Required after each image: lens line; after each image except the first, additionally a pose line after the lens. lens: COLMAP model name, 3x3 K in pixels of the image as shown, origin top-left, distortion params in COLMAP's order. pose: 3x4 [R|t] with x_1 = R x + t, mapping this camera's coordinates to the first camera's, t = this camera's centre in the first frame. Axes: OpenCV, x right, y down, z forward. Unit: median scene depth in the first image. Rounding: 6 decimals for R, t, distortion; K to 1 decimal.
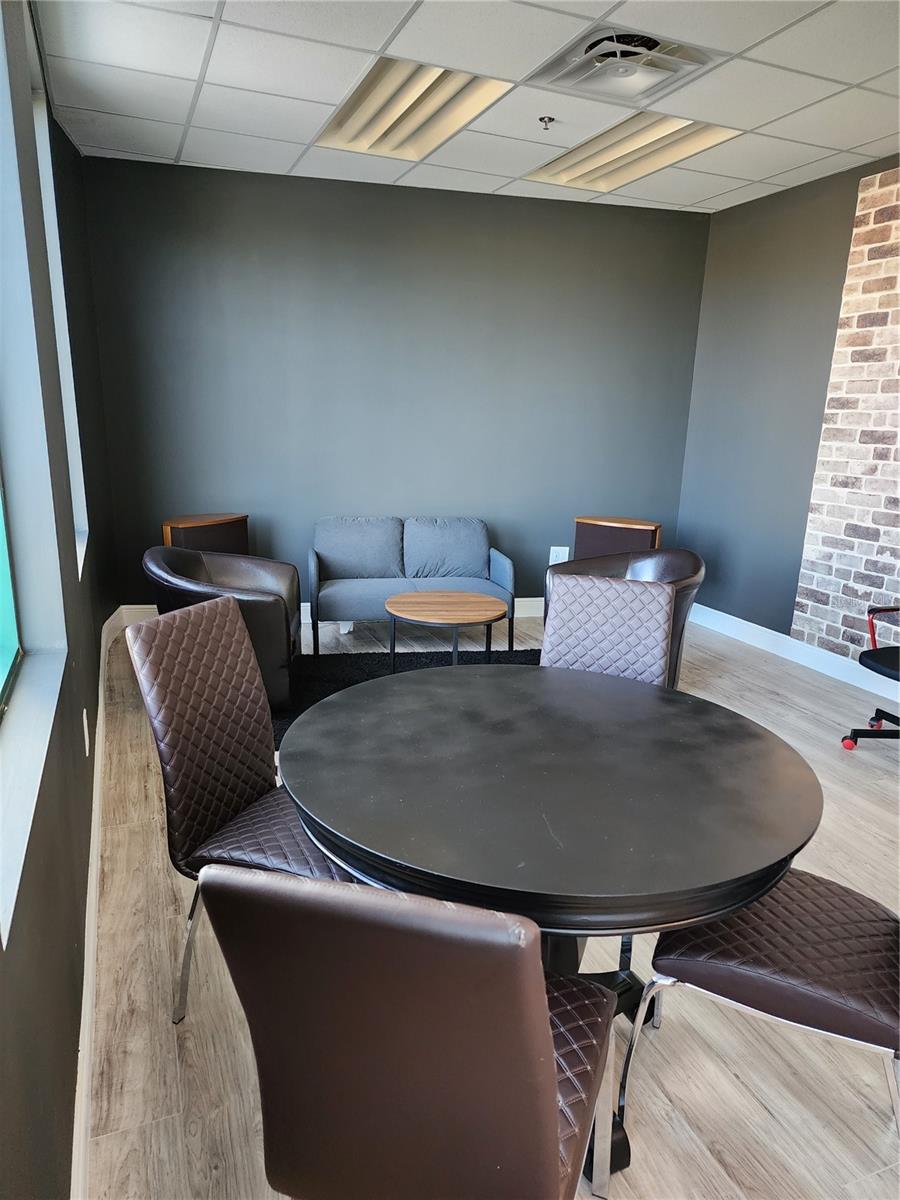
lens RADIAL K [[814.4, 0, 453.4], [0, 814.4, 609.1], [0, 0, 1]] dist [0.075553, -0.055410]
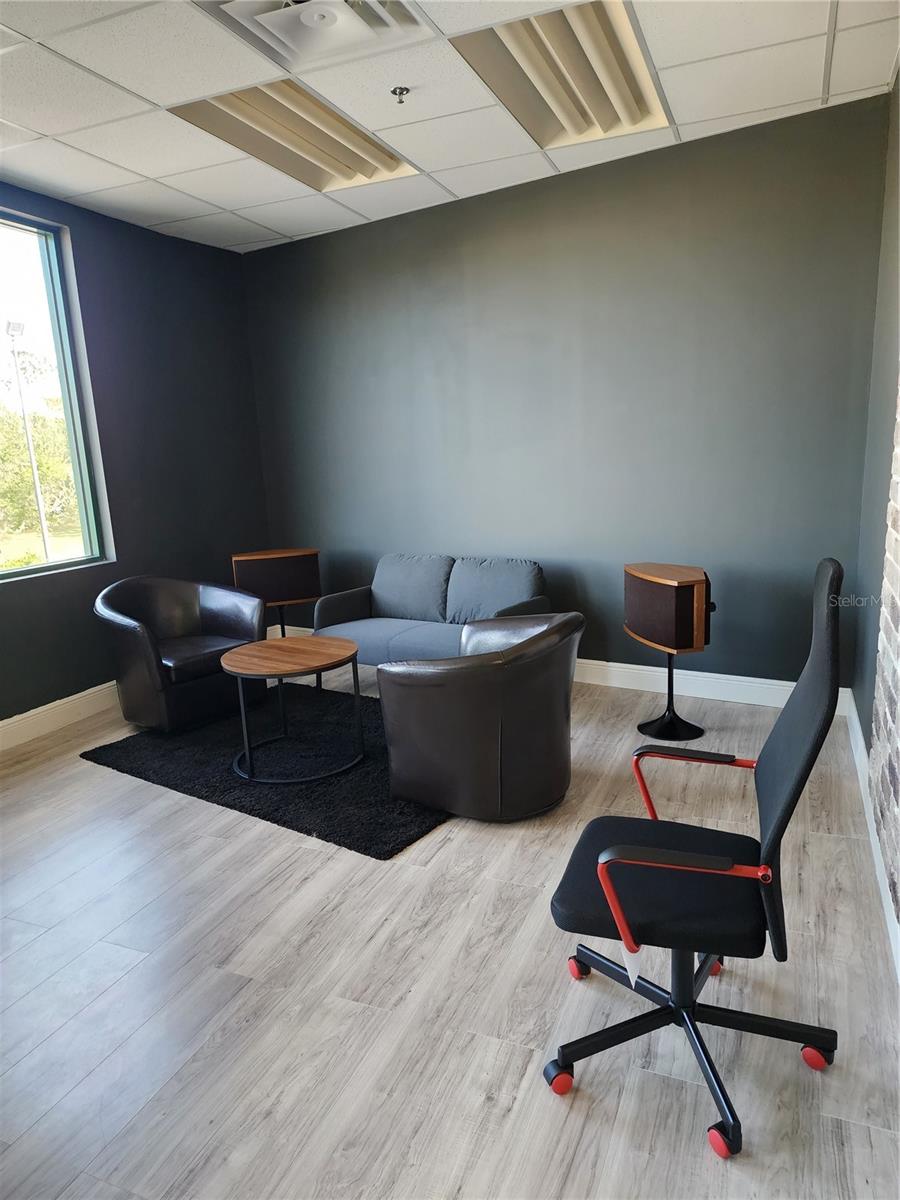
lens RADIAL K [[814.4, 0, 442.0], [0, 814.4, 603.1], [0, 0, 1]] dist [0.075553, -0.055410]
pose [[0.686227, 0.073917, -0.723622, 0.842954], [-0.105139, 0.994456, 0.001876, -0.087912], [0.719749, 0.074793, 0.690194, 0.524952]]
